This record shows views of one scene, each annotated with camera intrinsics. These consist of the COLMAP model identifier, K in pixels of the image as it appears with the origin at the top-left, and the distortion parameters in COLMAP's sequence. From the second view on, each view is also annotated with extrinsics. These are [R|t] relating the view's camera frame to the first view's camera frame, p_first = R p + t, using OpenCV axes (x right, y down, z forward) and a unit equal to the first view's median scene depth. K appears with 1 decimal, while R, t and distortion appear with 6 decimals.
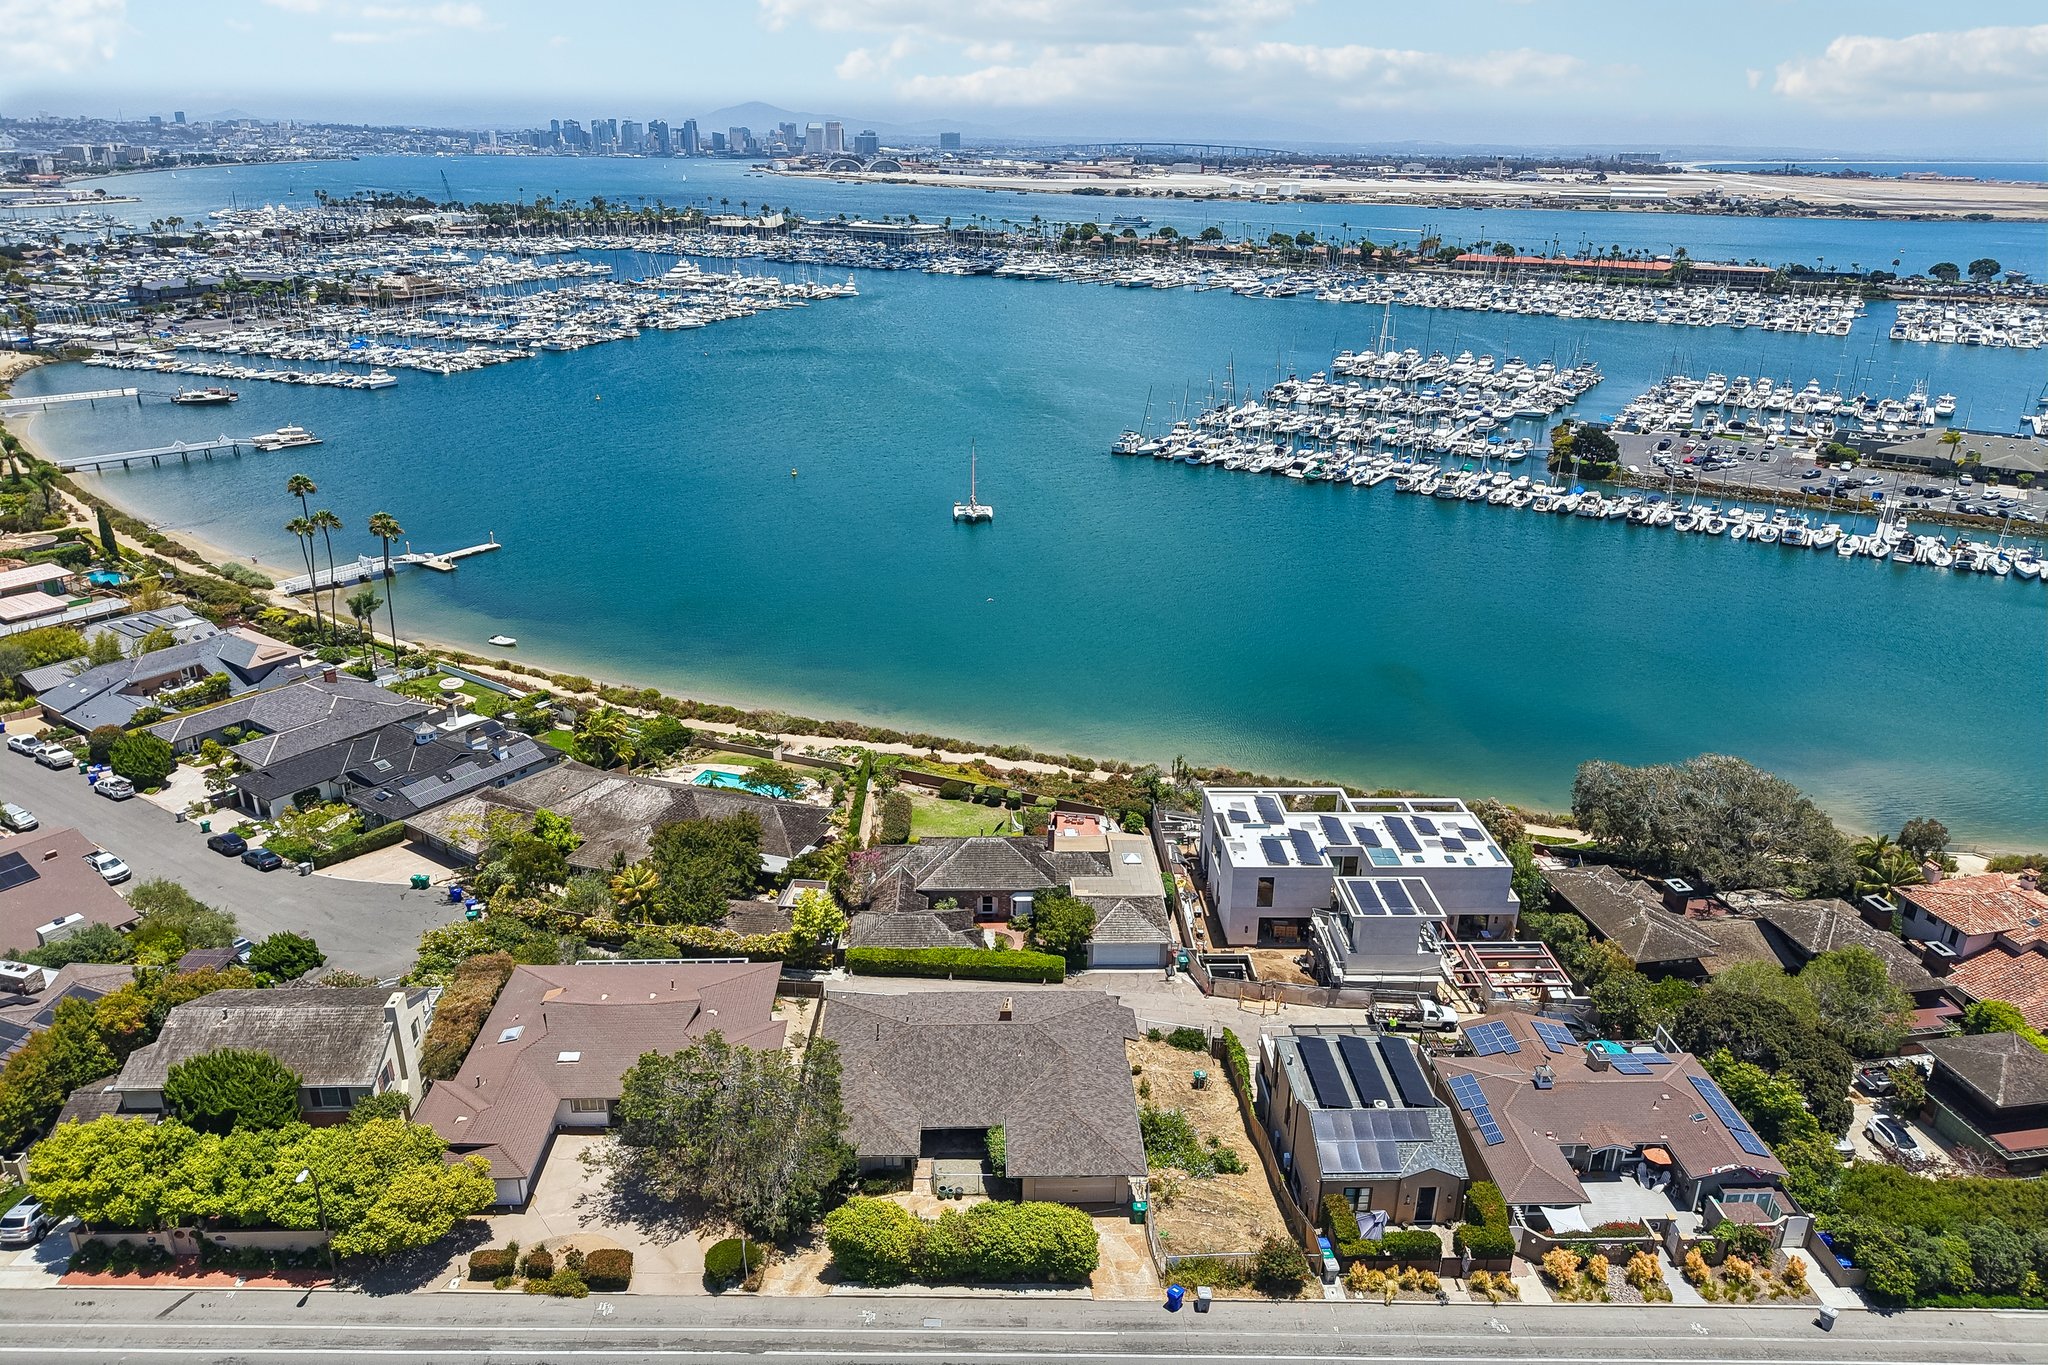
lens RADIAL K [[1365.1, 0, 1020.7], [0, 1365.1, 689.0], [0, 0, 1]] dist [0.029986, -0.031917]
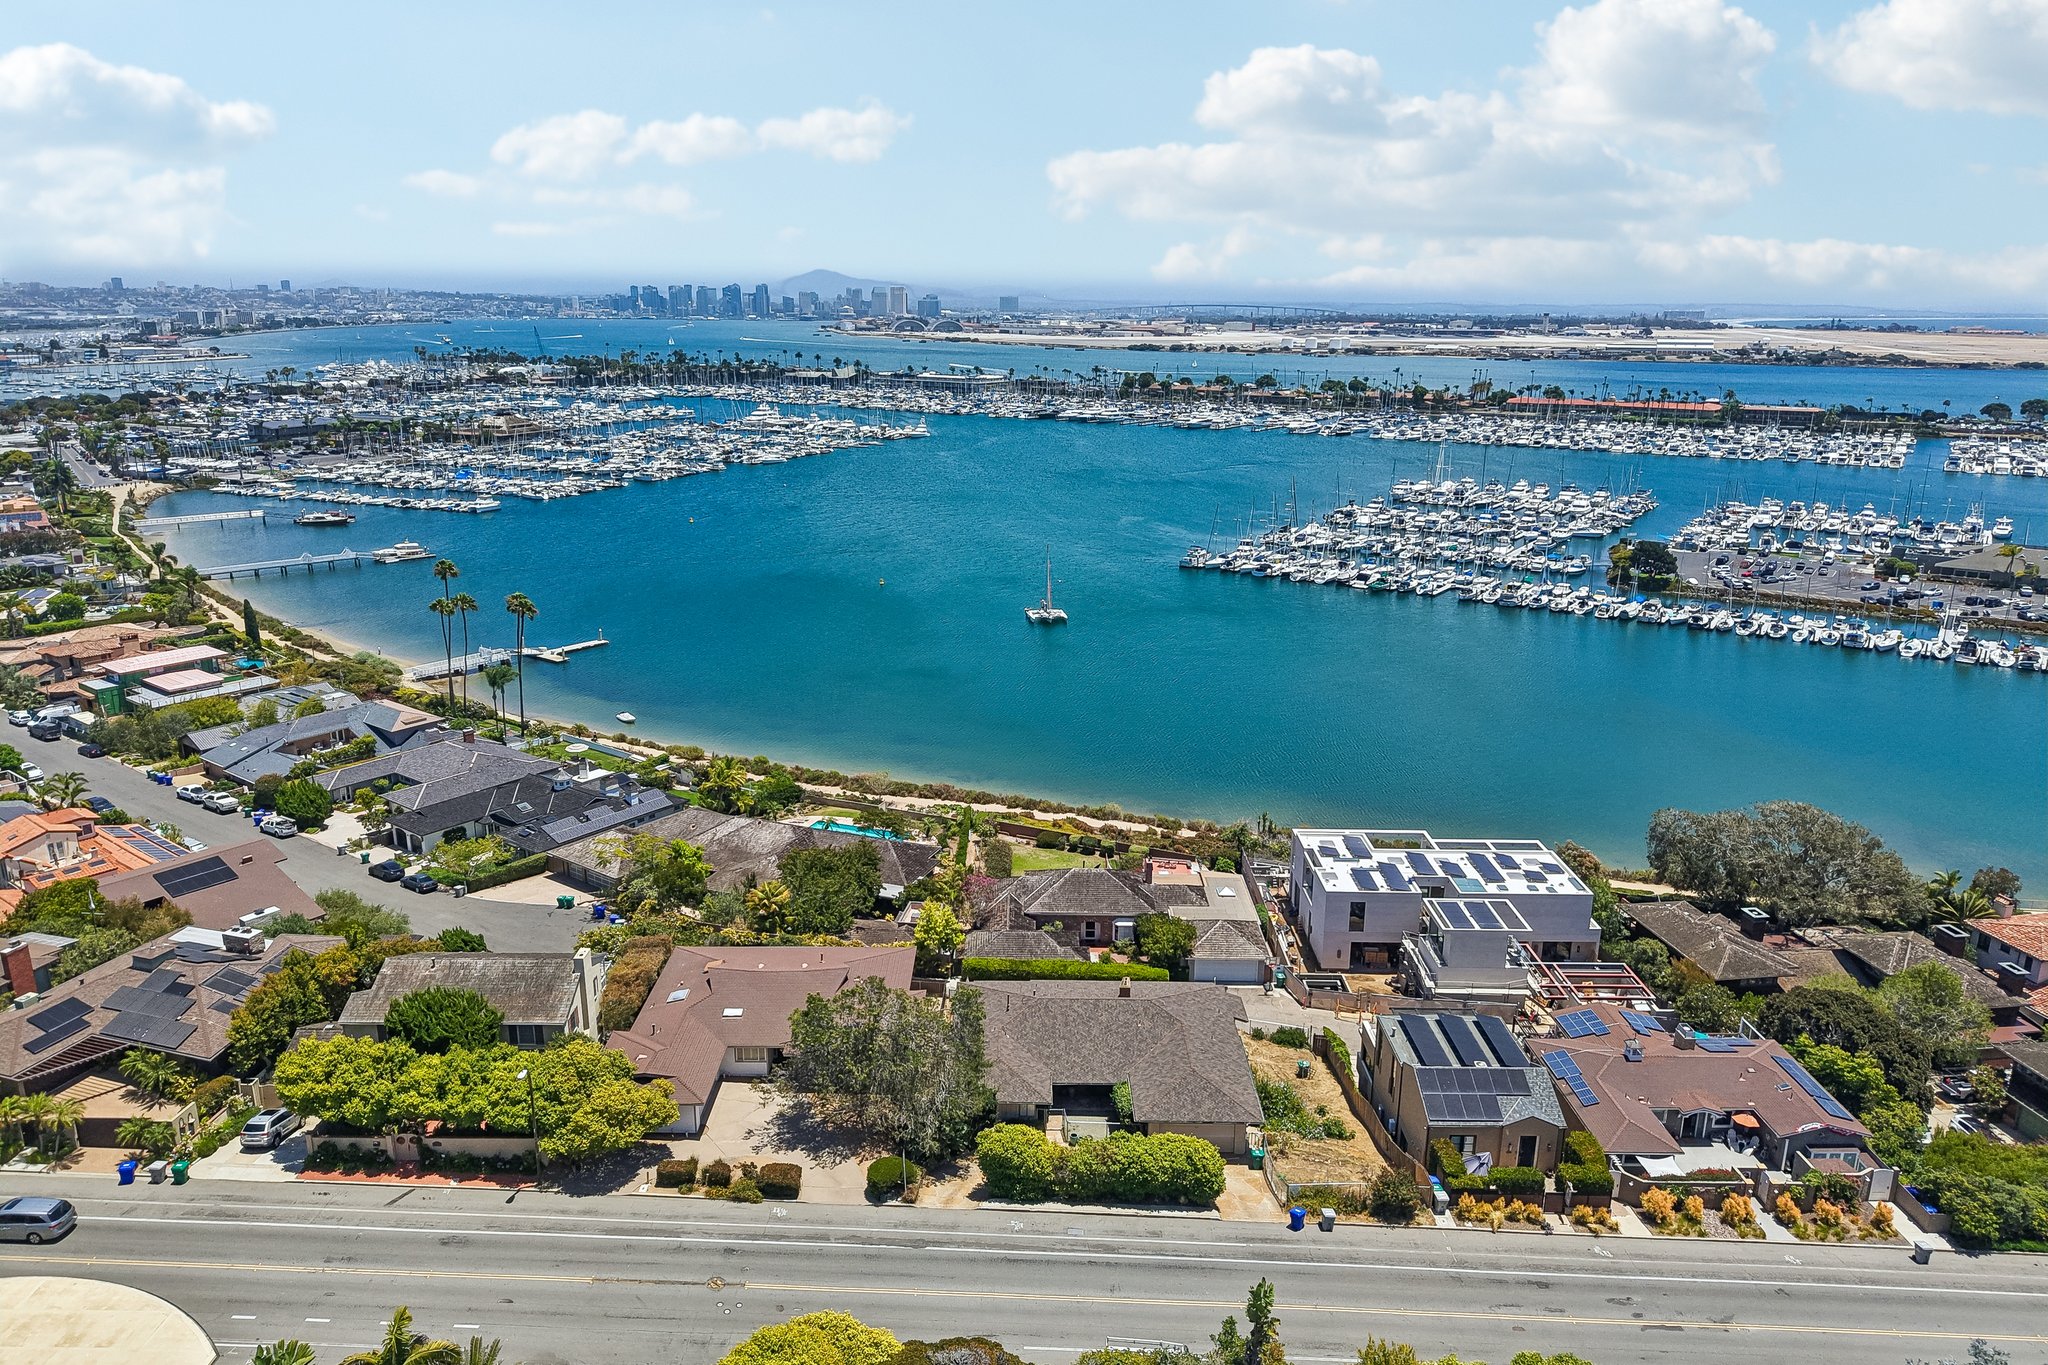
lens RADIAL K [[1365.1, 0, 1020.7], [0, 1365.1, 689.0], [0, 0, 1]] dist [0.029986, -0.031917]
pose [[0.999242, 0.005089, -0.038594, -0.028999], [-0.009159, 0.994322, -0.106022, 0.063194], [0.037835, 0.106295, 0.993615, -0.056795]]
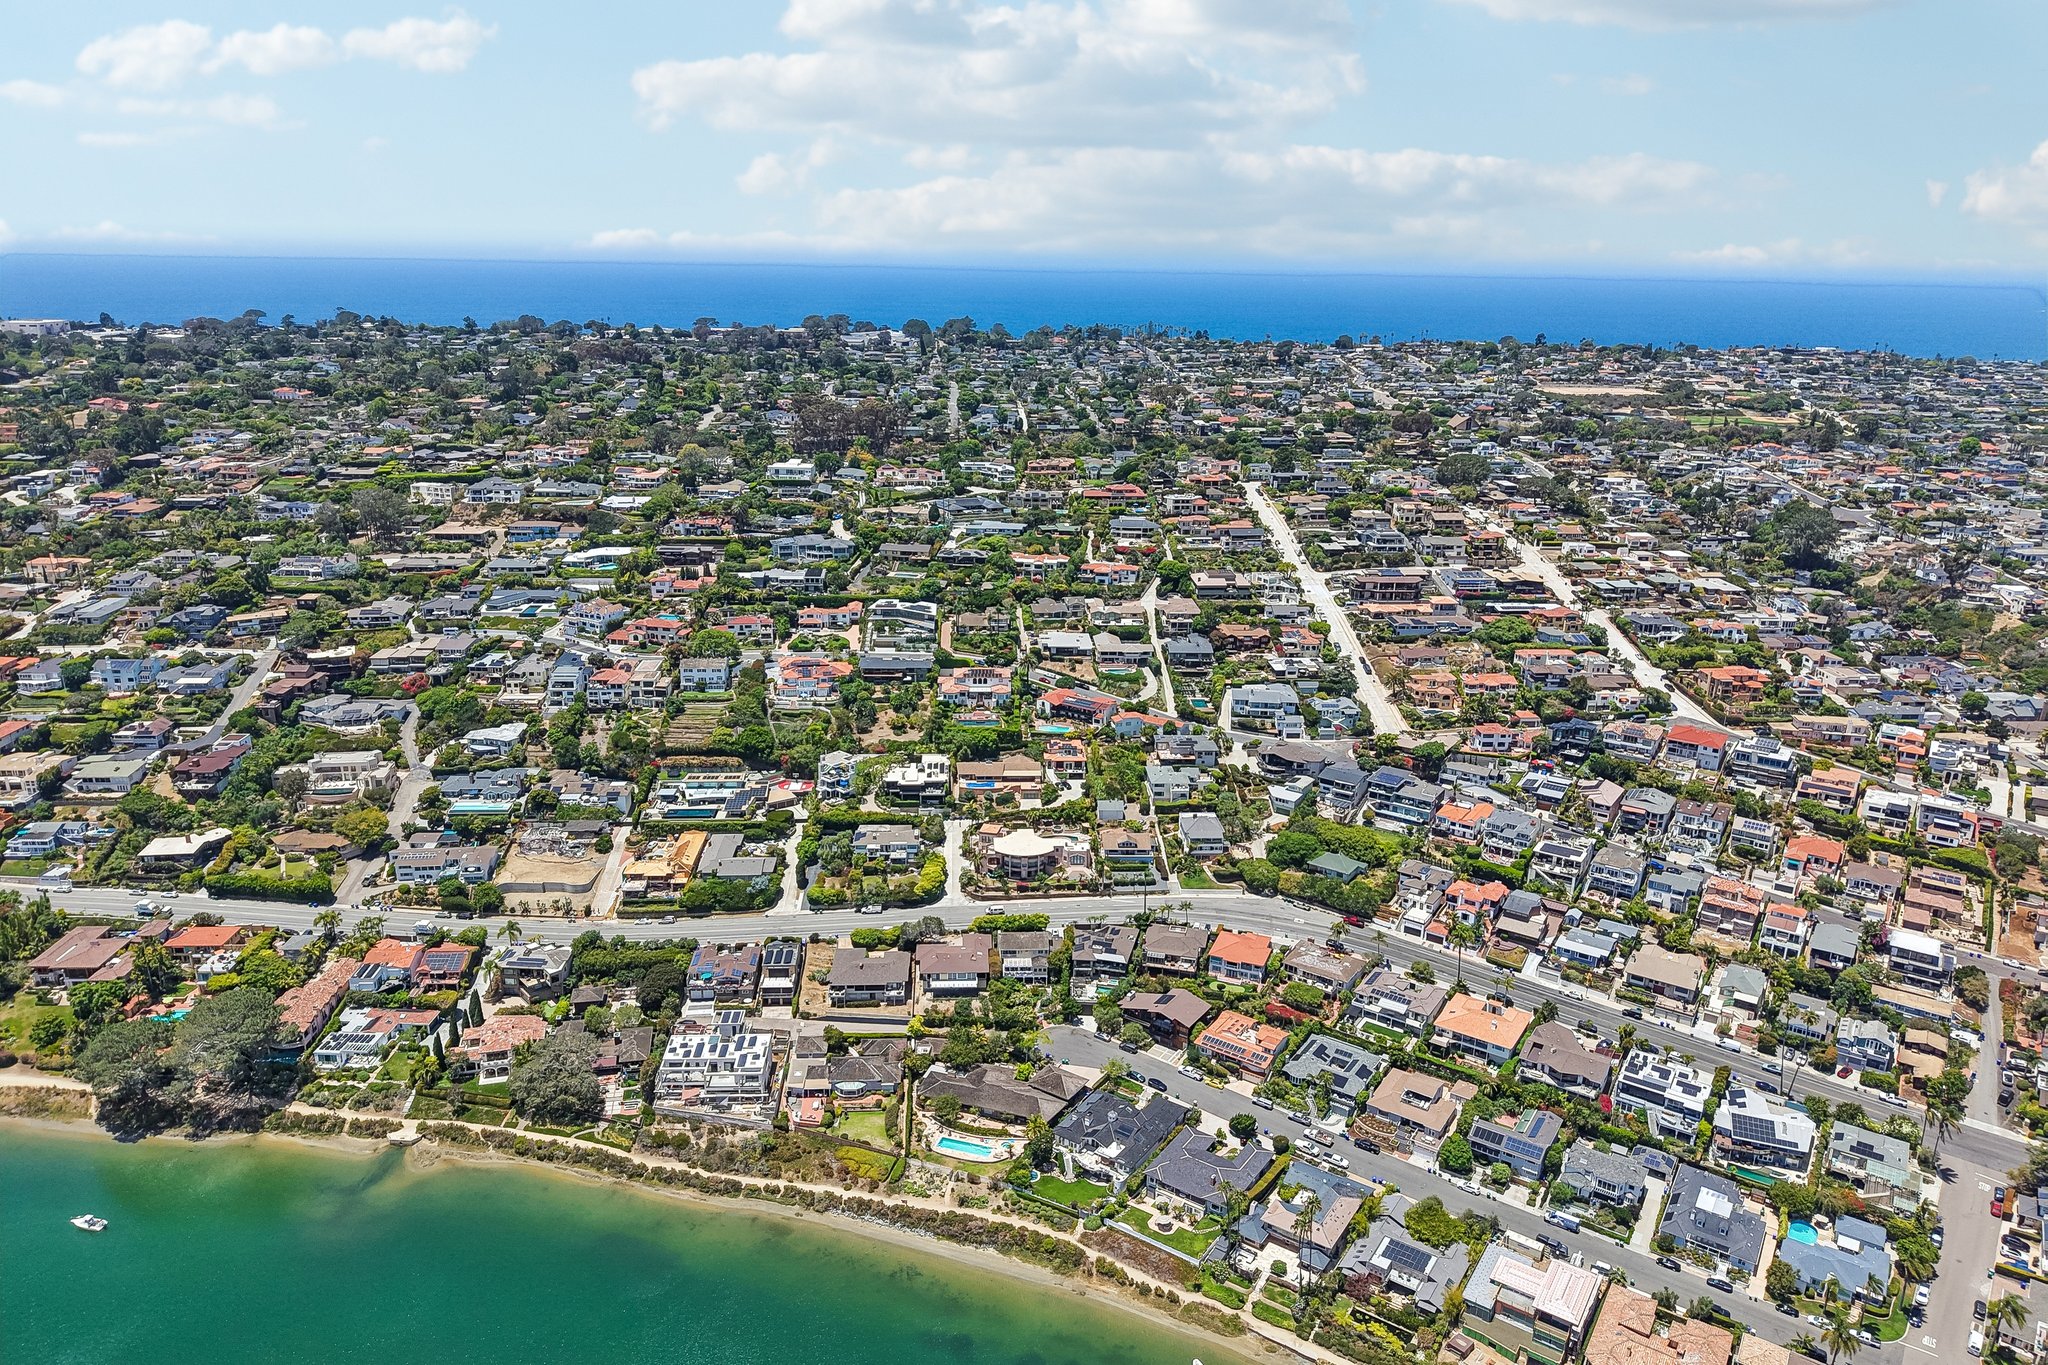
lens RADIAL K [[1355.6, 0, 1019.0], [0, 1355.6, 688.0], [0, 0, 1]] dist [0.076754, -0.103552]
pose [[-0.999733, -0.022810, -0.003718, -0.234842], [-0.019829, 0.763980, 0.644935, -1.604540], [-0.011871, 0.644836, -0.764229, 1.915936]]
